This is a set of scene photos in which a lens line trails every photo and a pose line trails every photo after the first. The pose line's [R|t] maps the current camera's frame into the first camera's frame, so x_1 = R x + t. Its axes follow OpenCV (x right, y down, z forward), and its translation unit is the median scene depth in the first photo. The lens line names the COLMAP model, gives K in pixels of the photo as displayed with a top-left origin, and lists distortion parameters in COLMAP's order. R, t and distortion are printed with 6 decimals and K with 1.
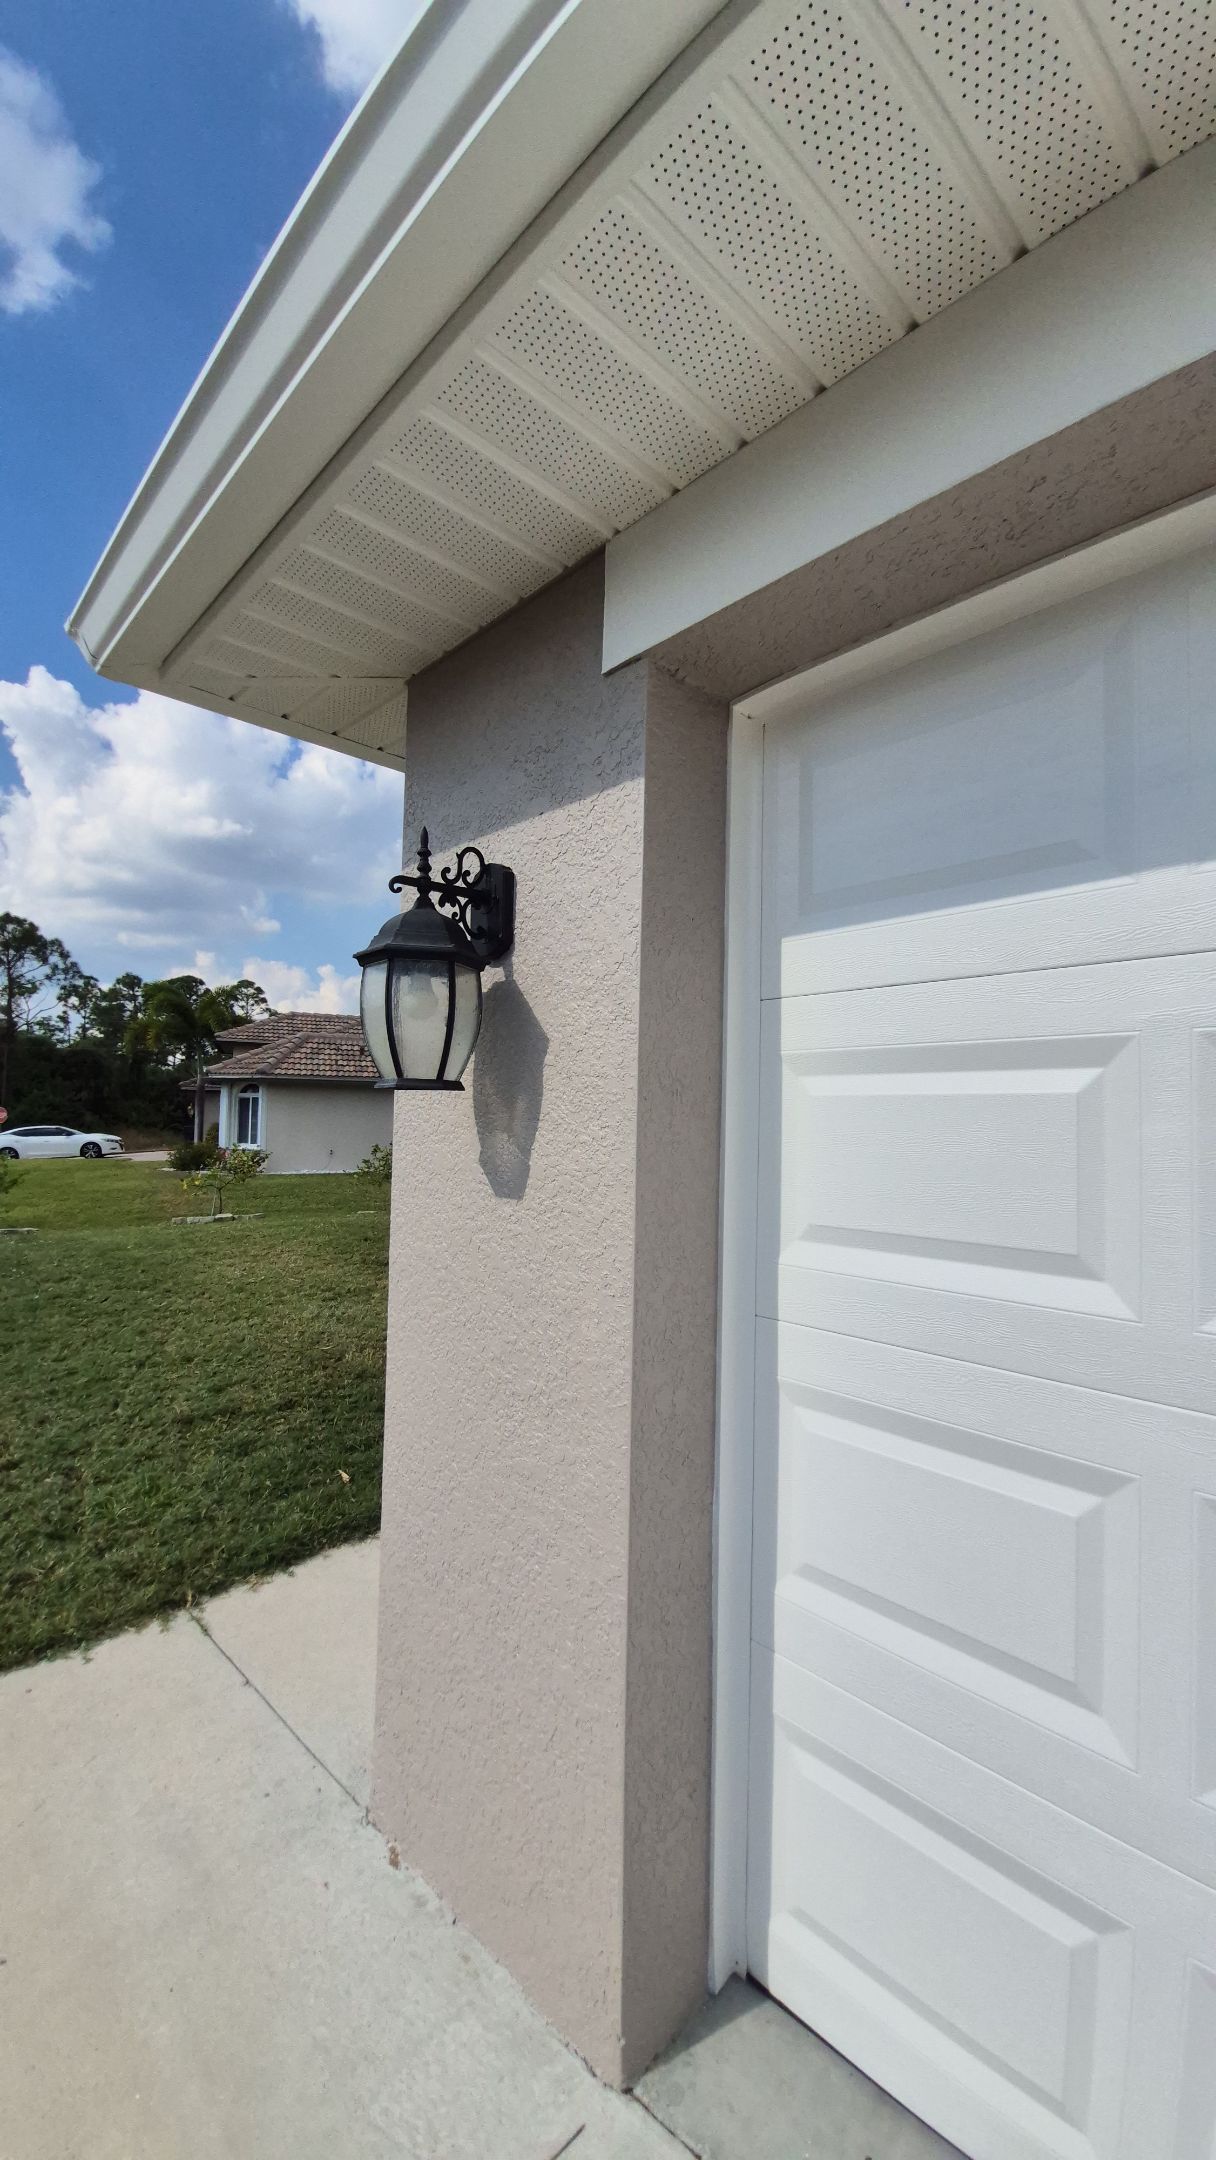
lens RADIAL K [[851.7, 0, 608.0], [0, 851.7, 1080.0], [0, 0, 1]] dist [-0.049193, -0.000009]
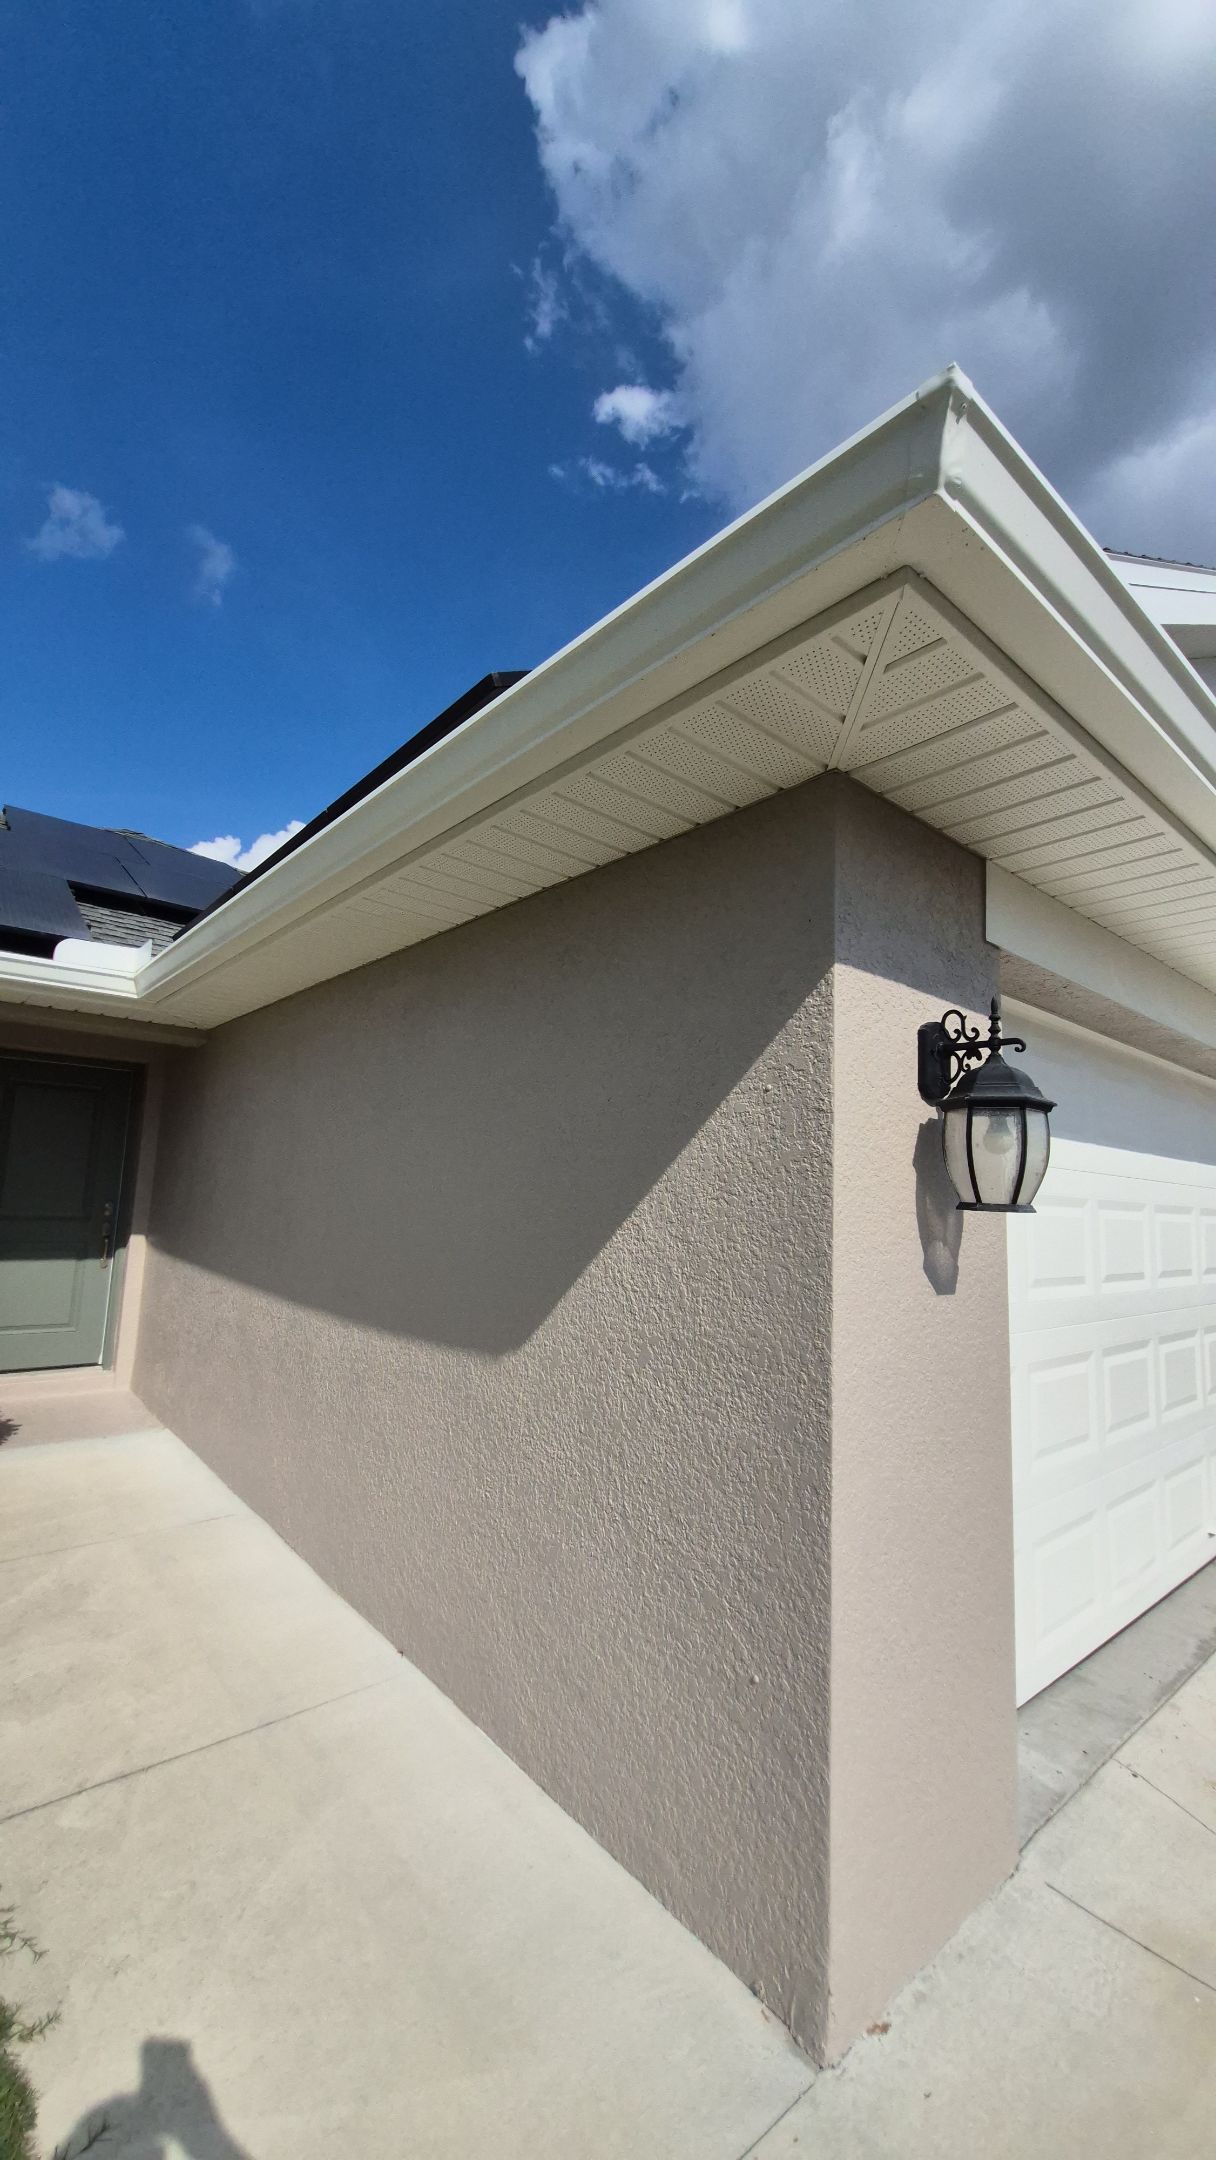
lens RADIAL K [[851.7, 0, 608.0], [0, 851.7, 1080.0], [0, 0, 1]] dist [-0.049193, -0.000009]
pose [[0.052670, 0.122695, 0.991046, -1.415651], [-0.079552, 0.989785, -0.118311, 0.012855], [-0.995438, -0.072608, 0.061893, 1.441749]]
